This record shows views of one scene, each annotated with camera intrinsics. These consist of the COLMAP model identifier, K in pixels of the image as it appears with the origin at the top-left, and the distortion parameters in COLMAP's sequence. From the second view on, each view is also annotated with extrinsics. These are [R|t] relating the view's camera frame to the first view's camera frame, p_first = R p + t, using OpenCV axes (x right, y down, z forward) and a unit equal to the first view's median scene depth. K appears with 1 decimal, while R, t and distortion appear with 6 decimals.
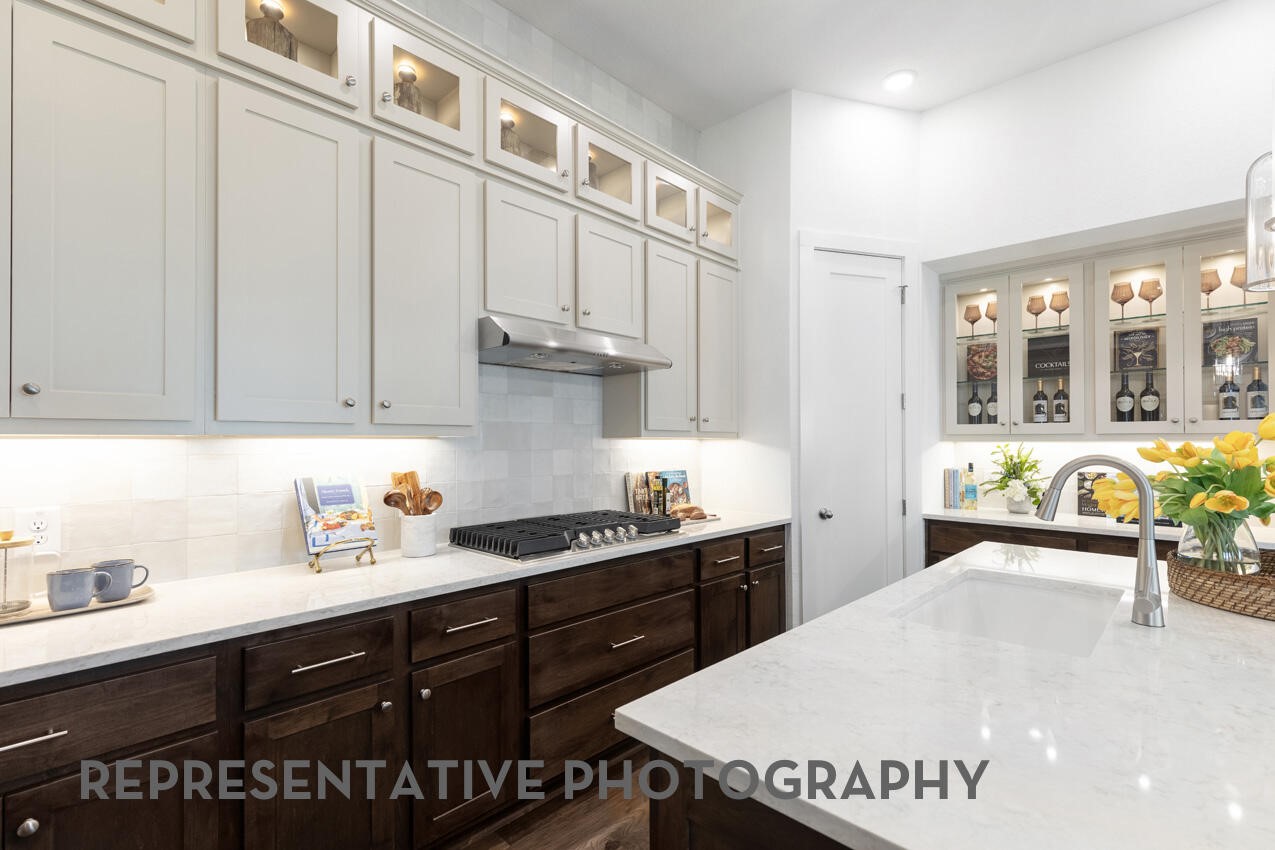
lens RADIAL K [[613.5, 0, 637.5], [0, 613.5, 425.0], [0, 0, 1]] dist [0.001590, -0.000207]
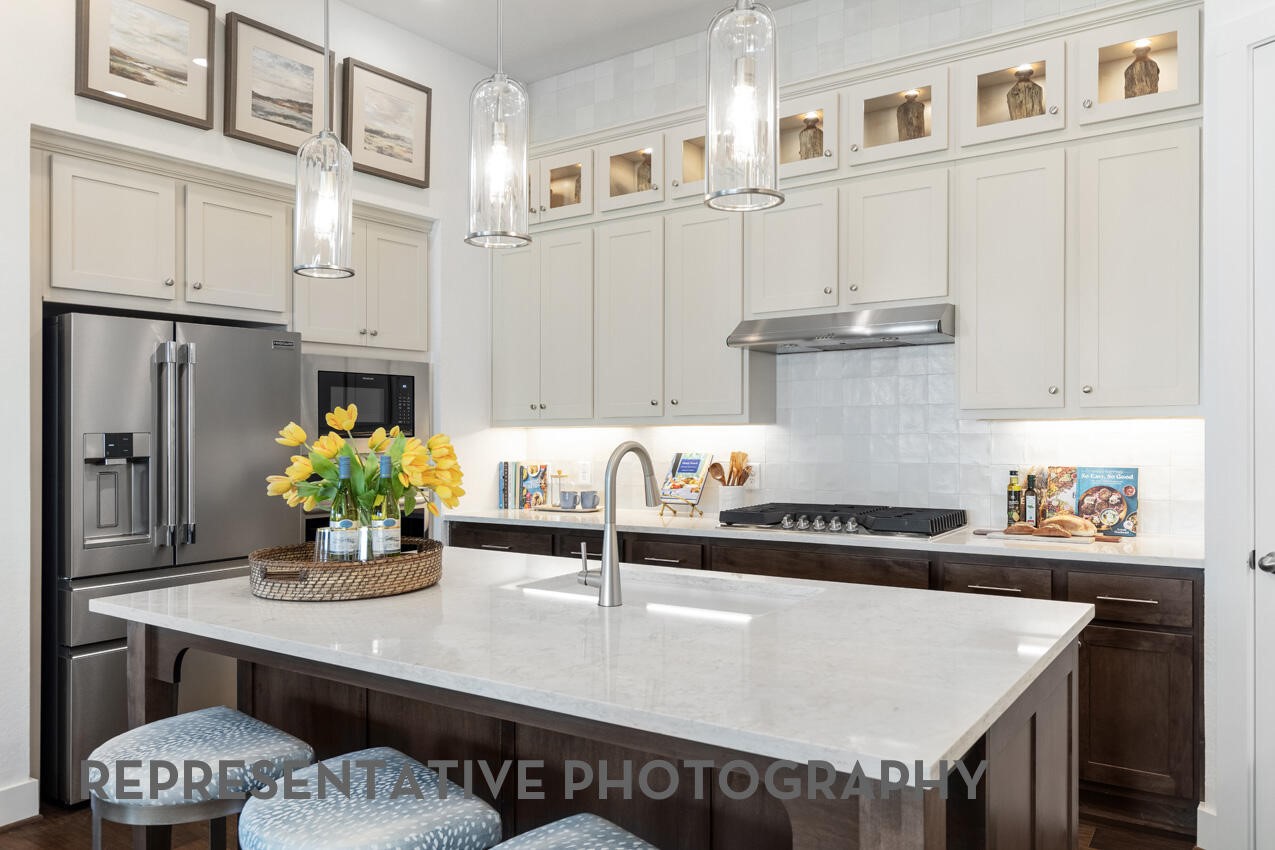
lens RADIAL K [[924.0, 0, 637.5], [0, 924.0, 425.0], [0, 0, 1]] dist [-0.001021, -0.000510]
pose [[0.128305, -0.012909, -0.991651, 1.211672], [0.030128, 0.999505, -0.009113, 0.029158], [0.991277, -0.028707, 0.128630, 0.479278]]
